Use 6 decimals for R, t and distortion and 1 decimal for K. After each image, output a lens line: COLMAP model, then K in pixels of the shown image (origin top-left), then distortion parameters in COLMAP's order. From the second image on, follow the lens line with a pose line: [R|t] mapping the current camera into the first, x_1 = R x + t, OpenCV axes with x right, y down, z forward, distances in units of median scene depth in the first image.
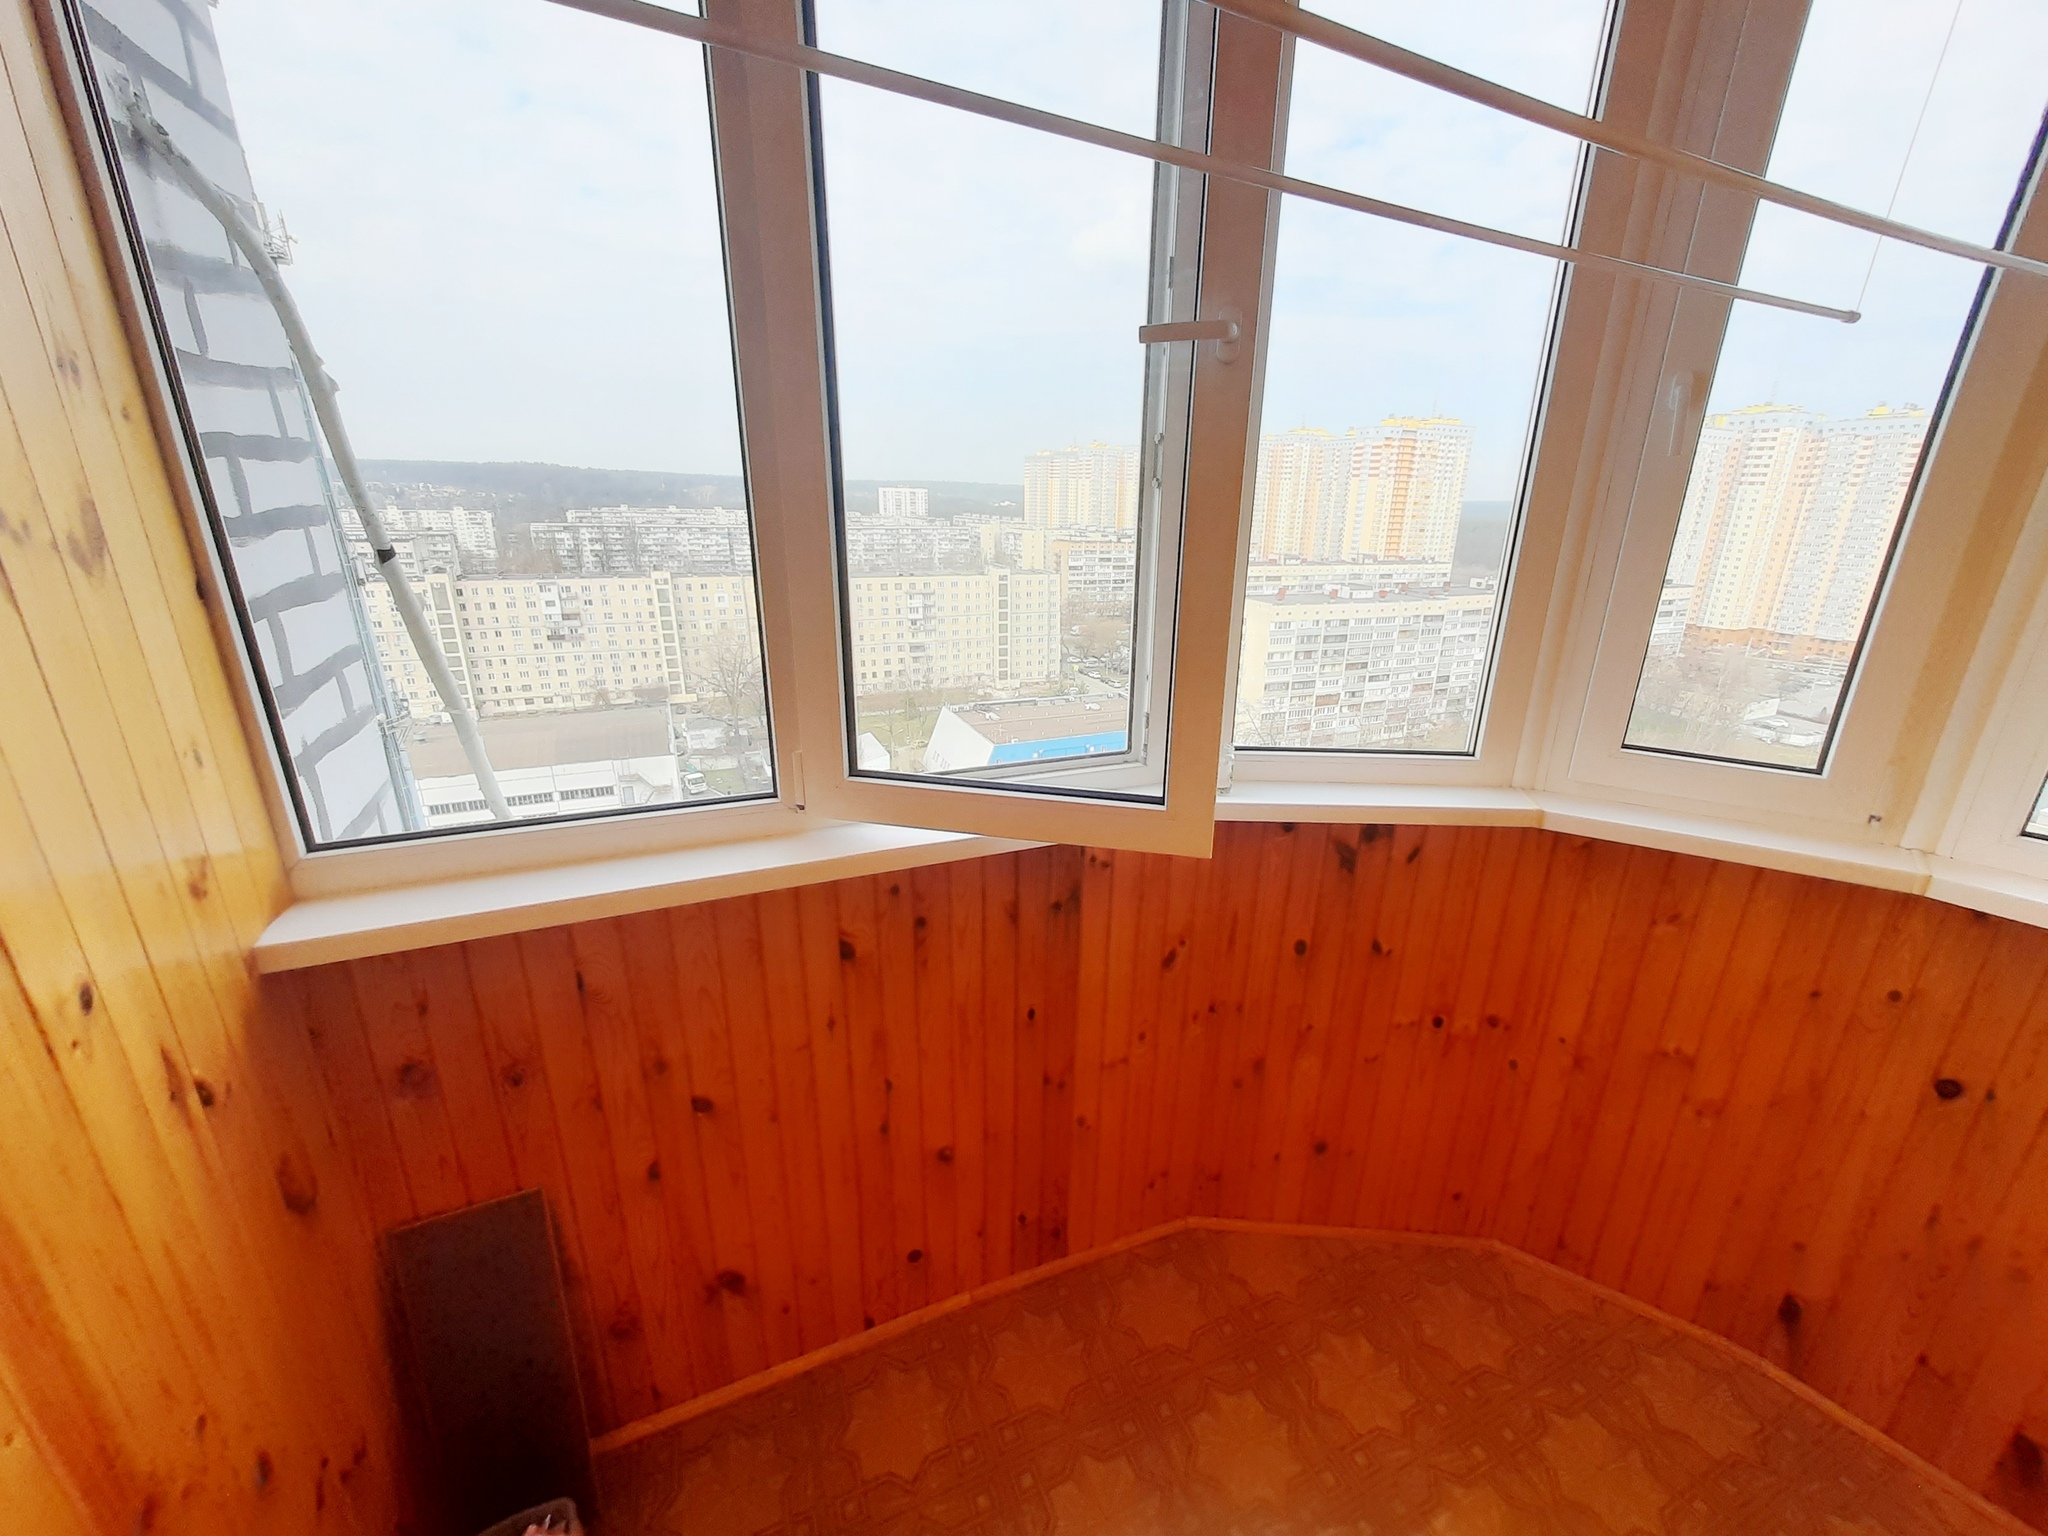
lens RADIAL K [[804.4, 0, 1075.3], [0, 804.4, 757.6], [0, 0, 1]] dist [0.000984, 0.000247]
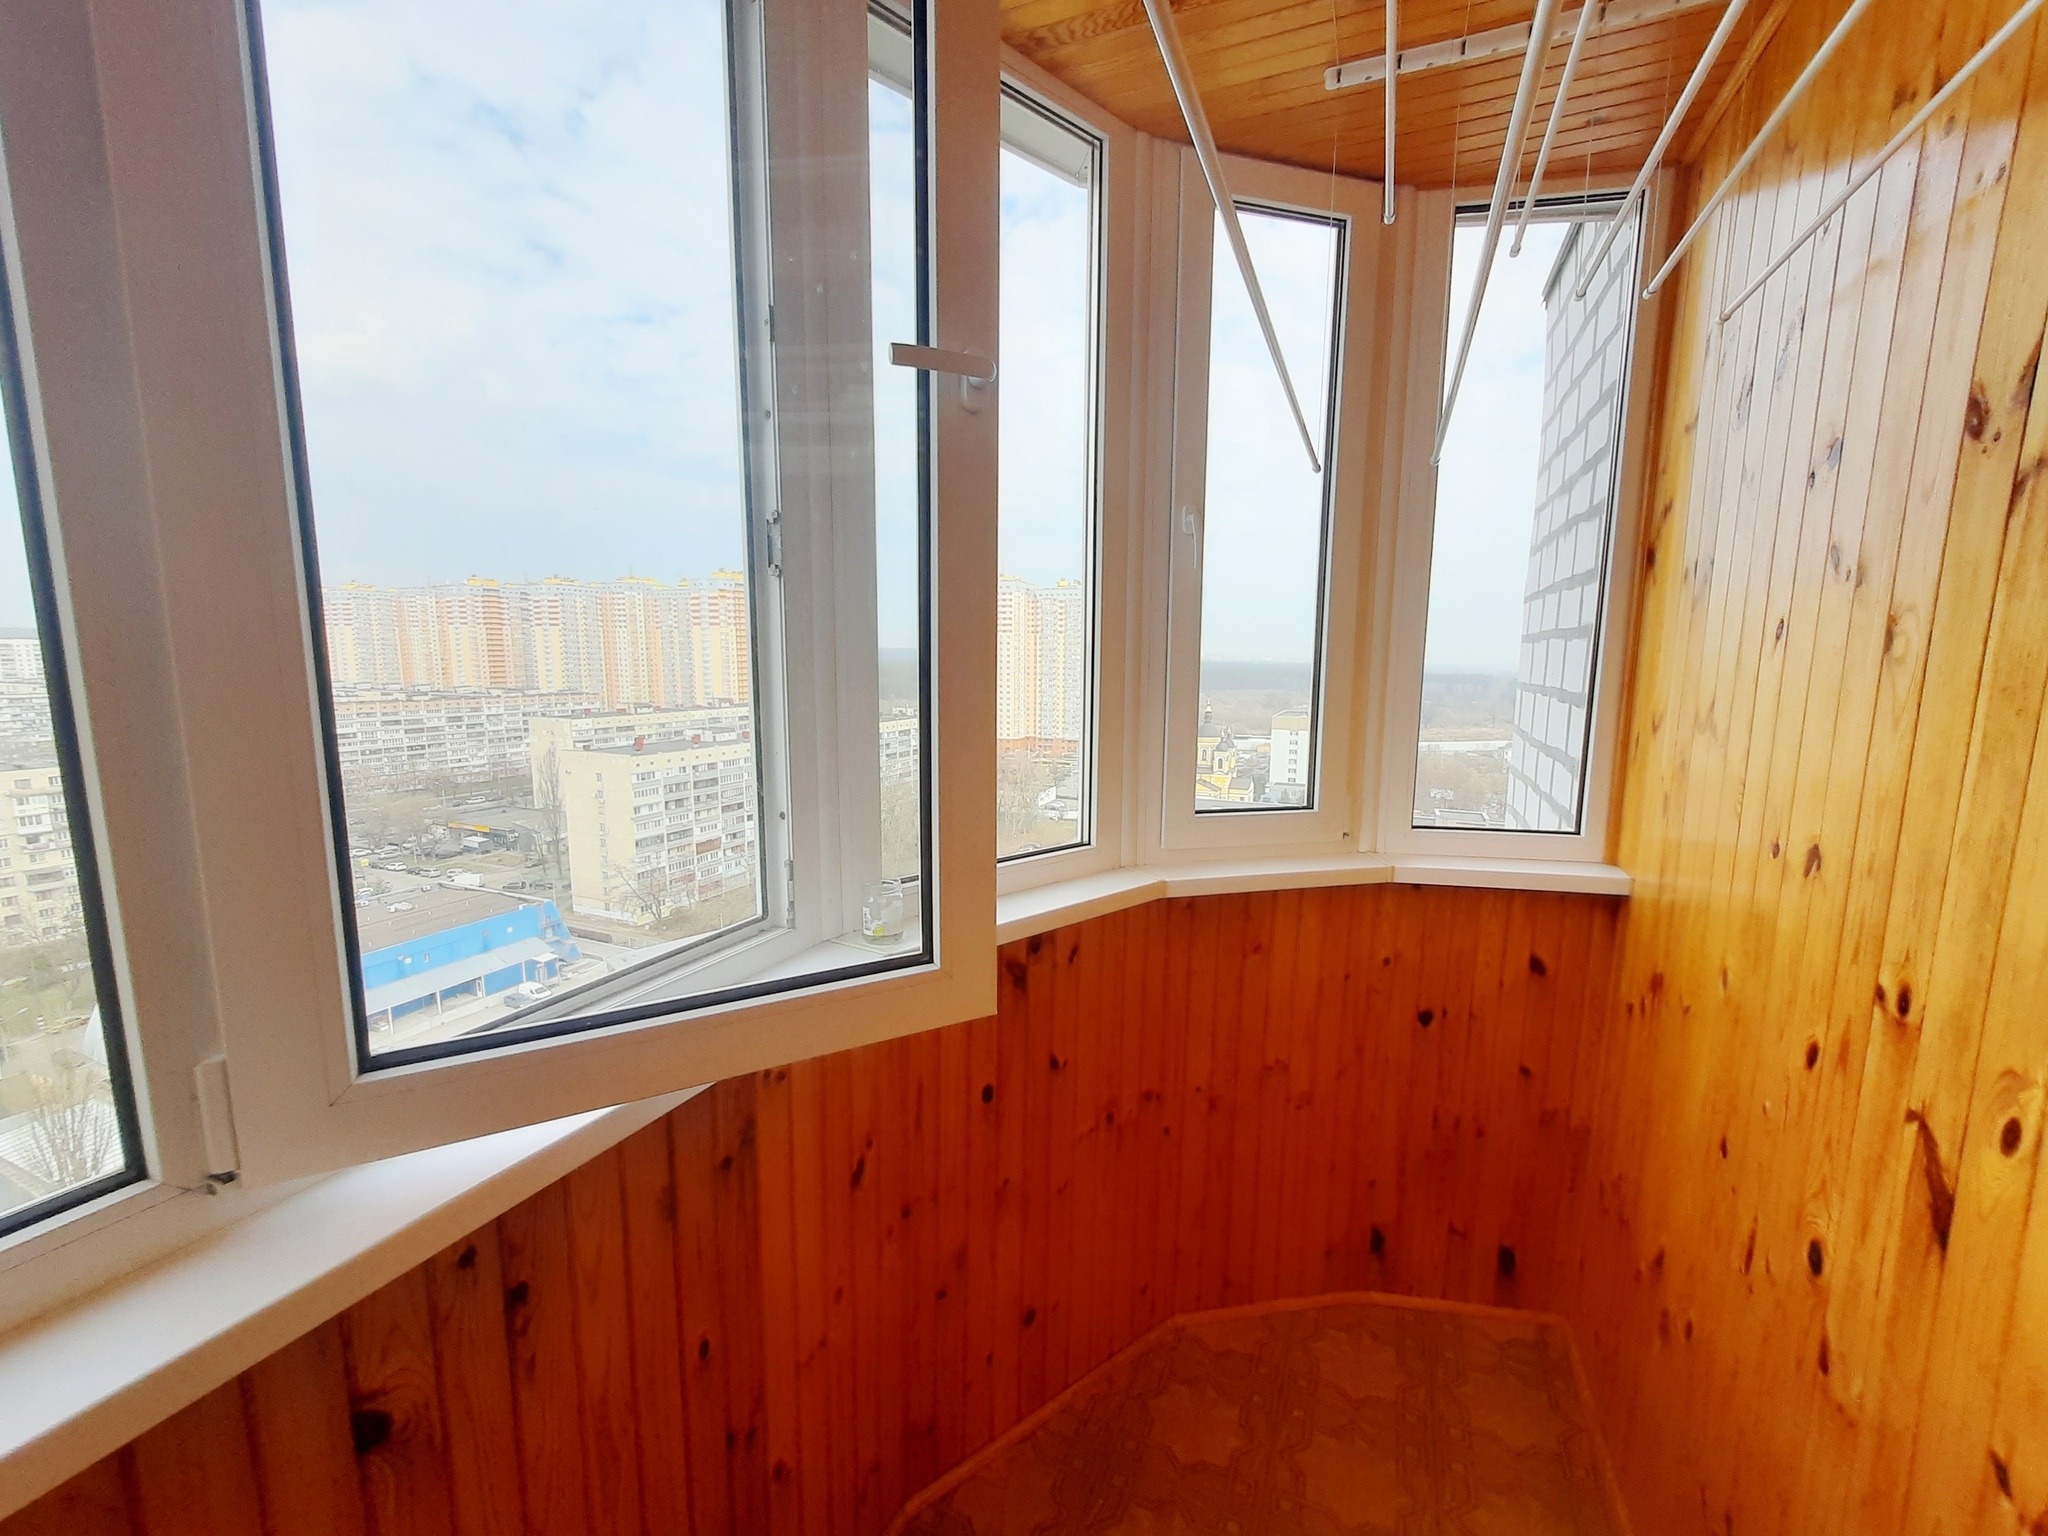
lens RADIAL K [[802.1, 0, 1035.4], [0, 802.1, 769.1], [0, 0, 1]] dist [-0.001350, -0.000318]
pose [[0.752650, -0.110664, 0.649055, -0.206514], [0.212418, 0.973876, -0.080275, -0.026937], [-0.623215, 0.198289, 0.756495, 0.233554]]
